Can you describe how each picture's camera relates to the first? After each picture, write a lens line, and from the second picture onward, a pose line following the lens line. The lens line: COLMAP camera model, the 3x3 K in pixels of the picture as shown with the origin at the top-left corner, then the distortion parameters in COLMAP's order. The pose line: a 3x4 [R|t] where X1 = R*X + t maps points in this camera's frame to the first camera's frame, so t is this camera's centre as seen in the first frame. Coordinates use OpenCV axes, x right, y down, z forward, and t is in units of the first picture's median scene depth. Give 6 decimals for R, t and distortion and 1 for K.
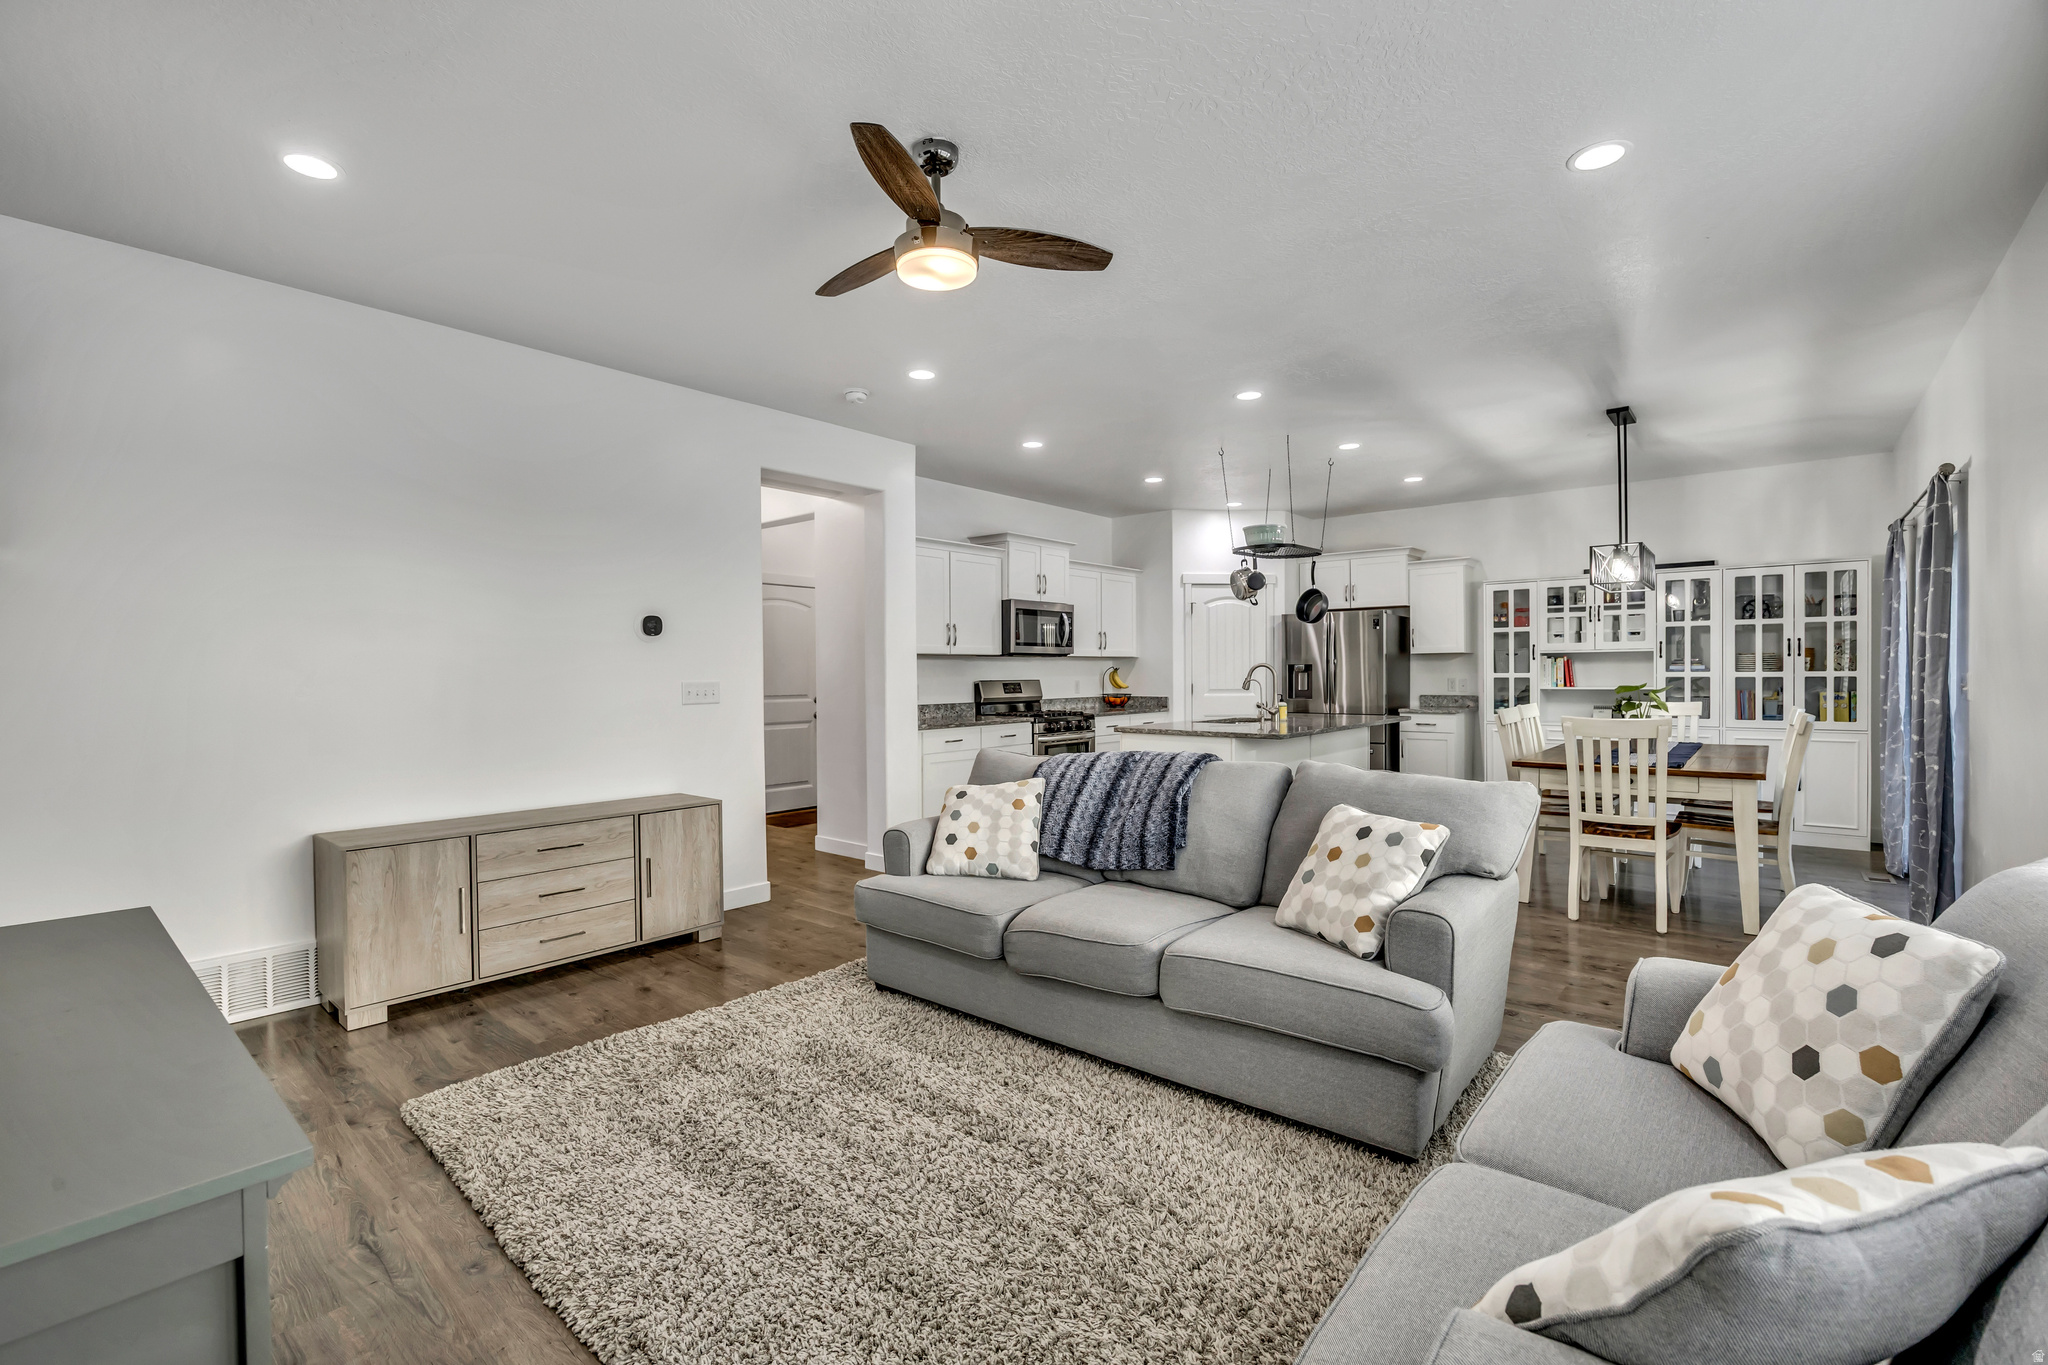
lens RADIAL K [[887.5, 0, 1024.0], [0, 887.5, 682.5], [0, 0, 1]] dist [-0.009186, 0.000099]
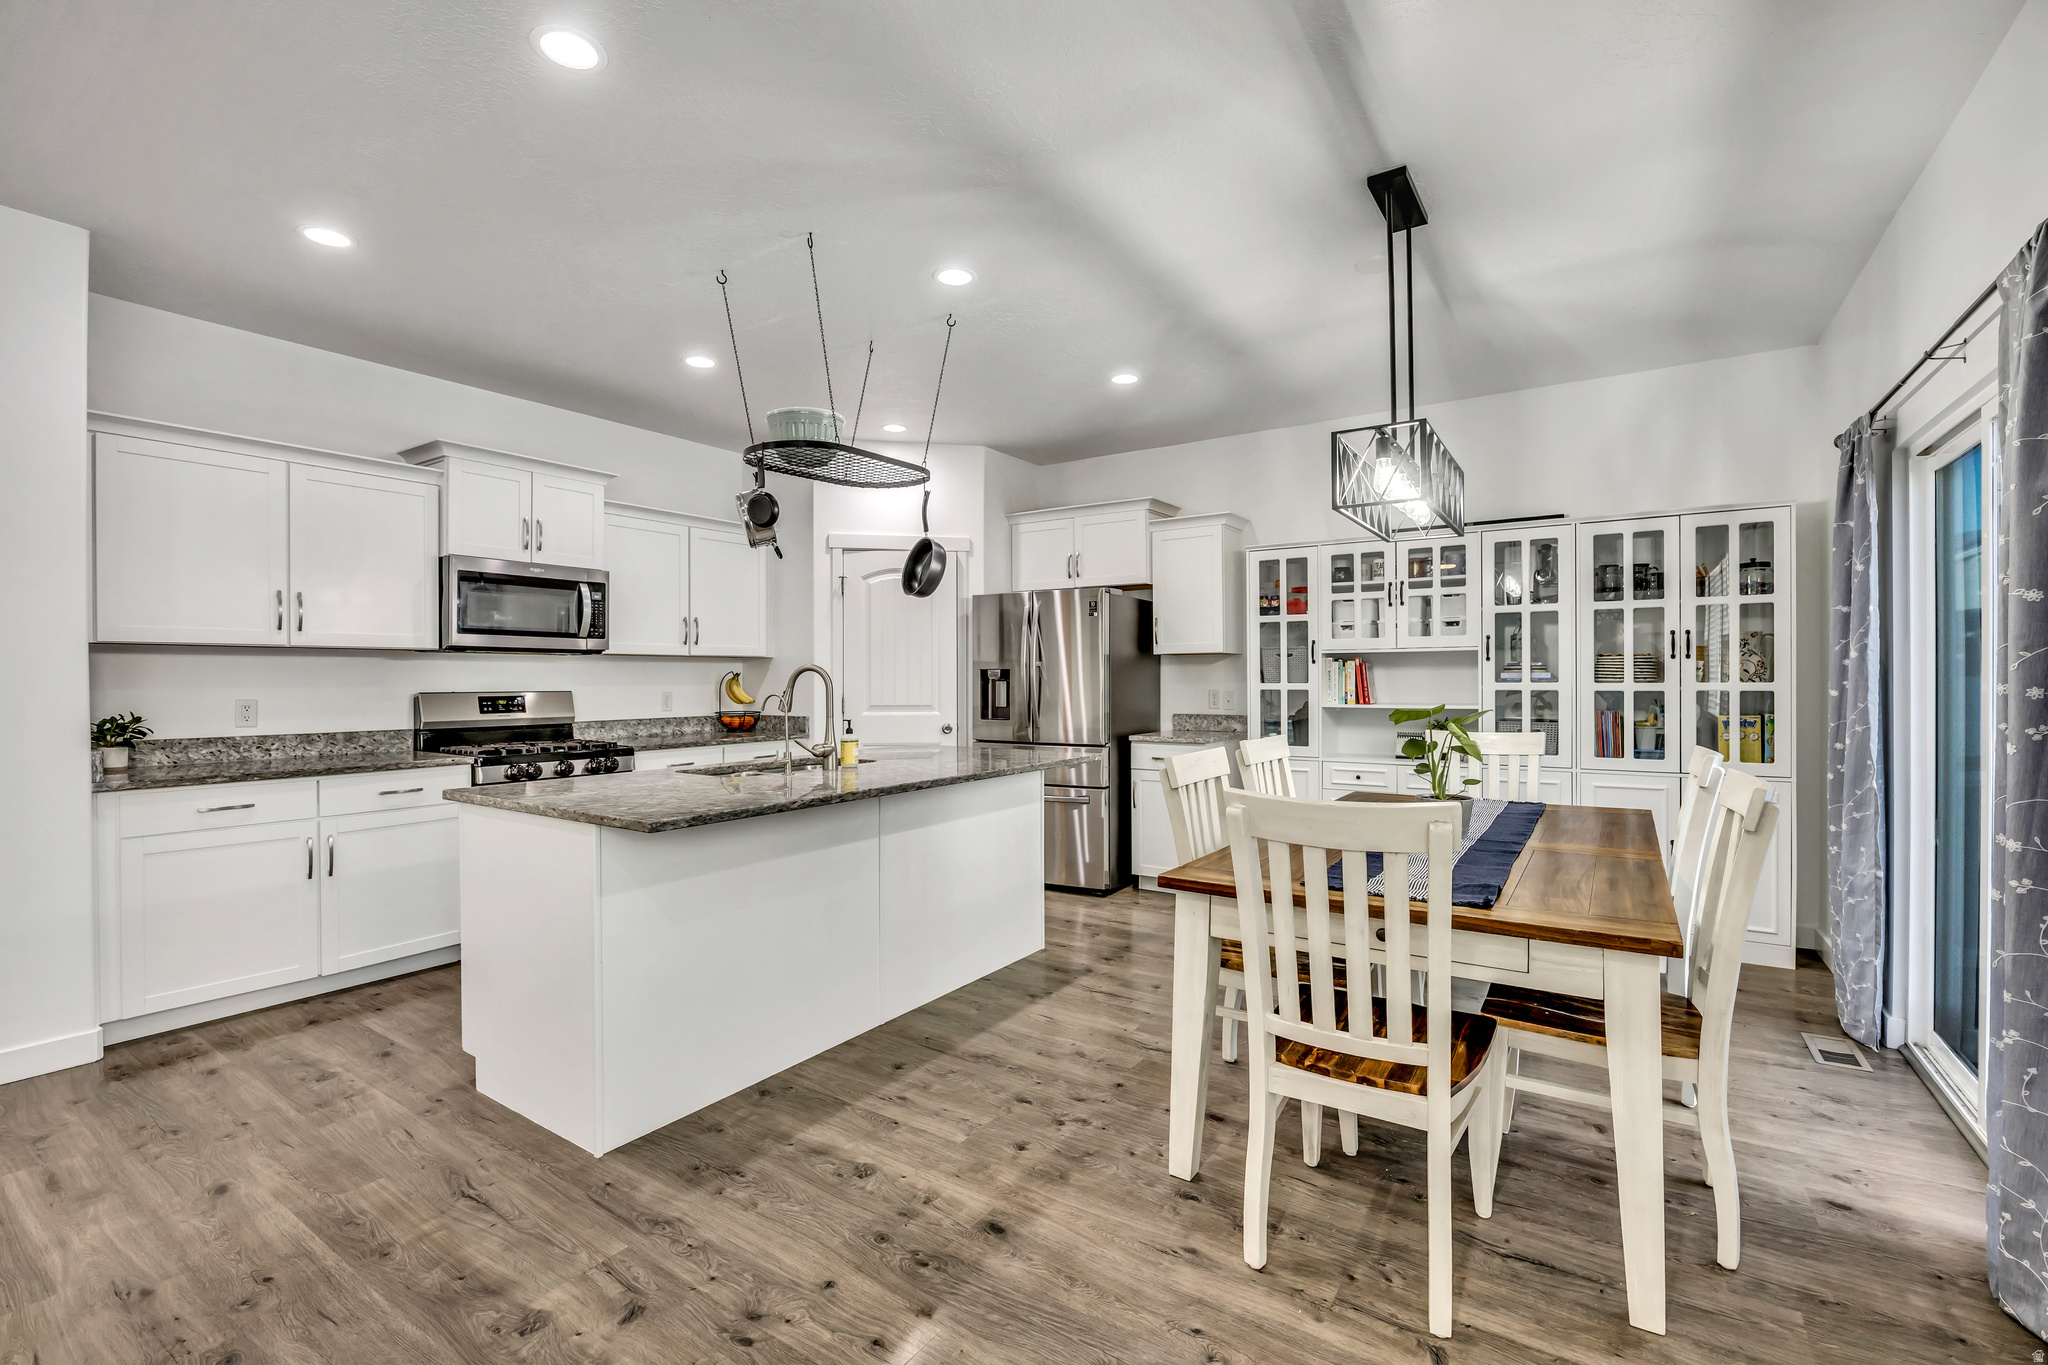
lens RADIAL K [[886.1, 0, 1019.1], [0, 886.1, 677.9], [0, 0, 1]] dist [-0.013481, 0.000468]
pose [[0.993954, 0.003869, 0.109726, 0.308807], [-0.002419, 0.999908, -0.013350, -0.005723], [-0.109768, 0.013004, 0.993872, 0.394954]]
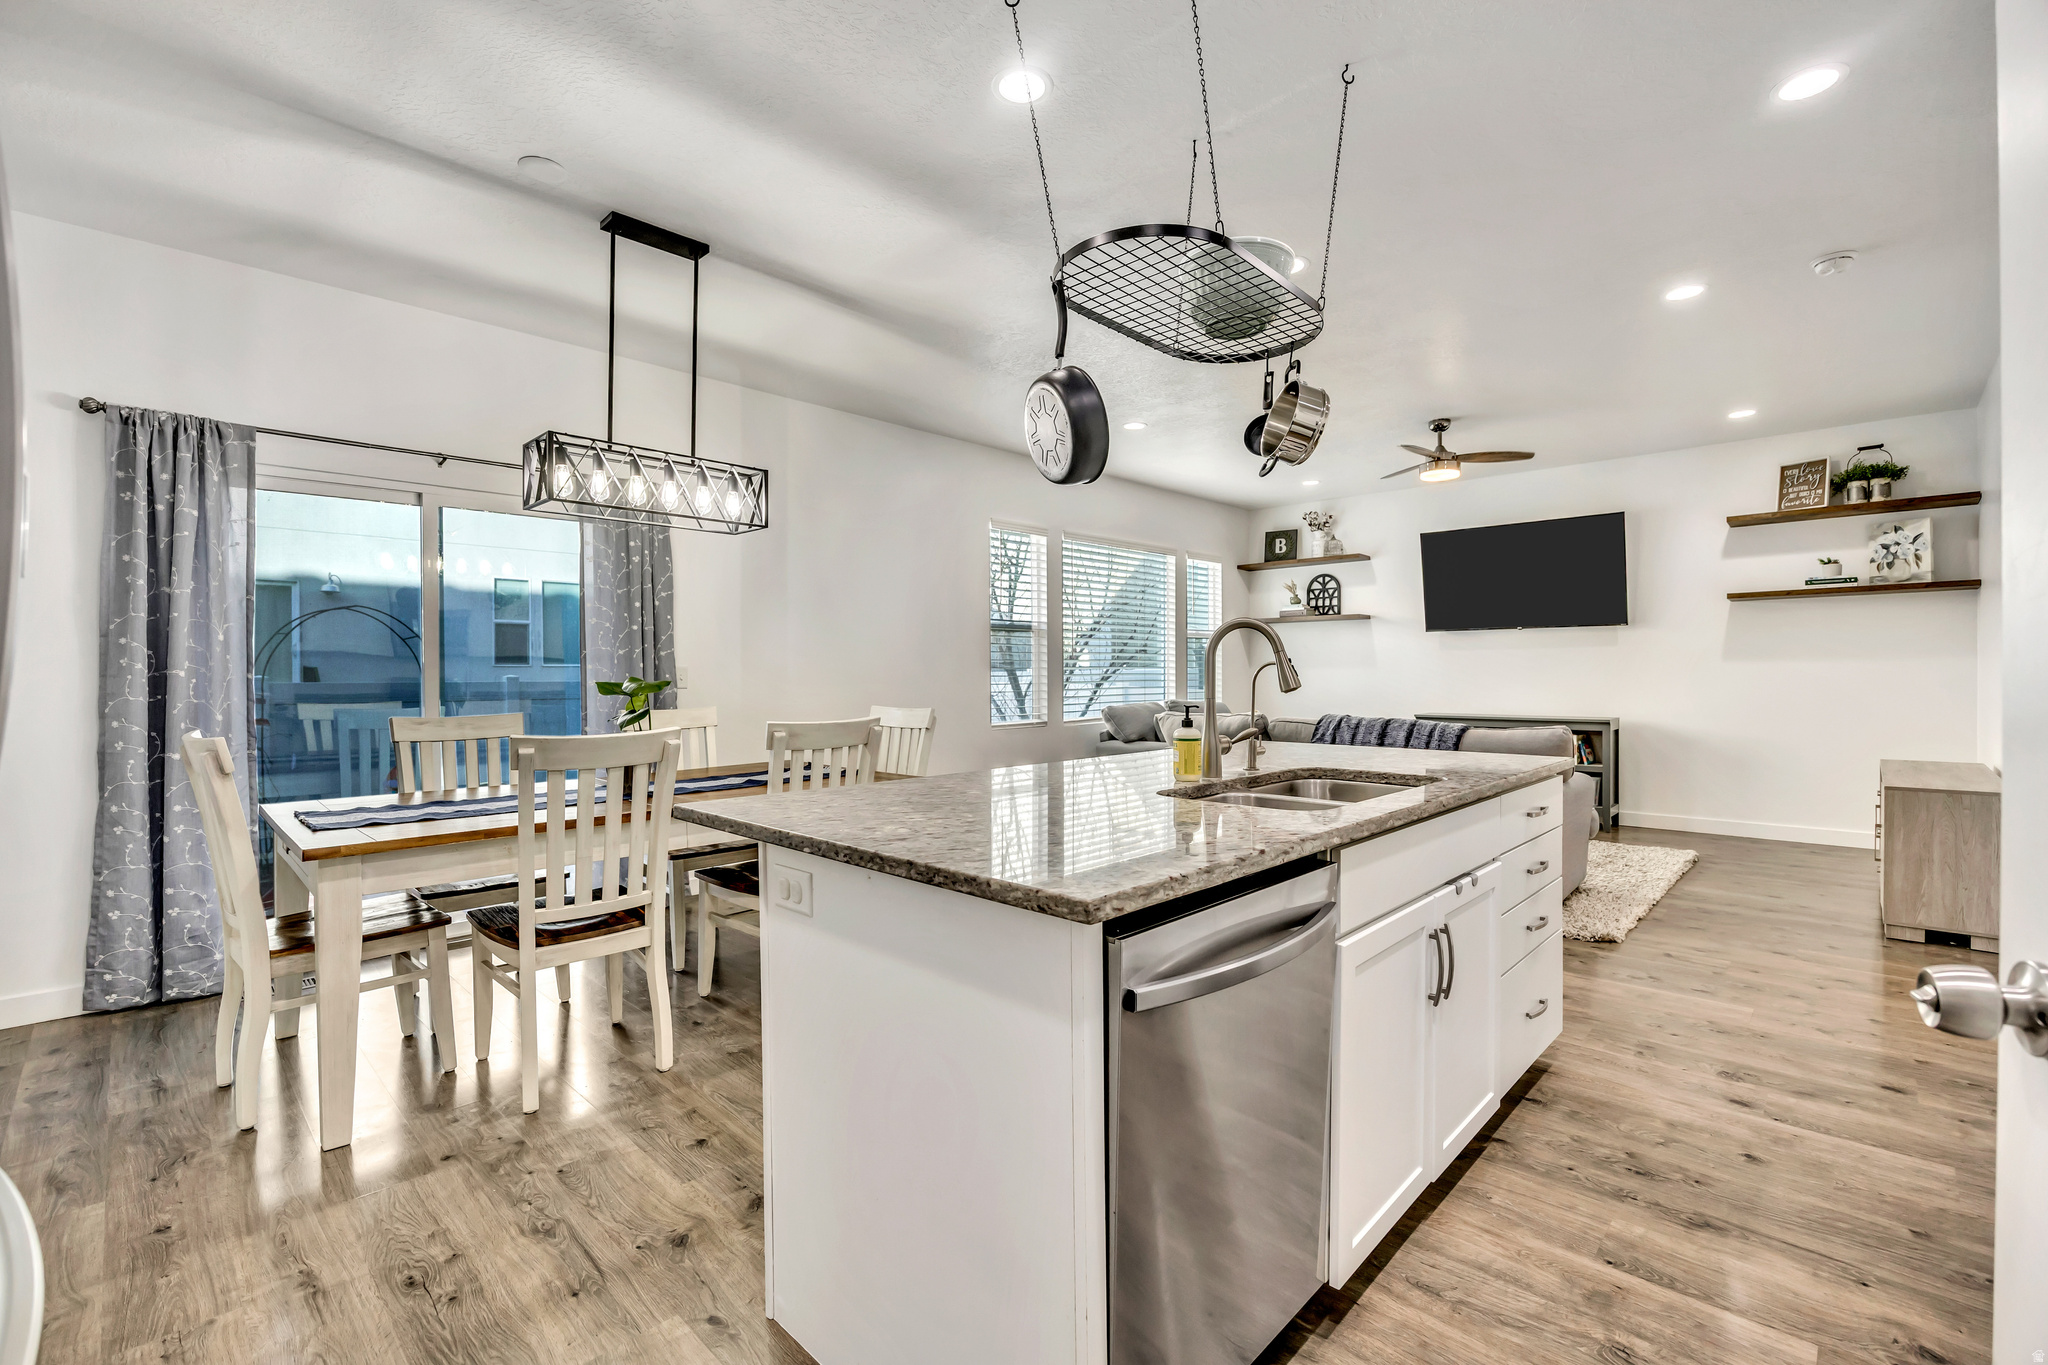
lens RADIAL K [[886.1, 0, 1019.1], [0, 886.1, 677.9], [0, 0, 1]] dist [-0.013481, 0.000468]
pose [[-0.997184, 0.013751, 0.073718, 0.307307], [0.015350, 0.999658, 0.021159, -0.007620], [-0.073402, 0.022231, -0.997055, 1.255057]]
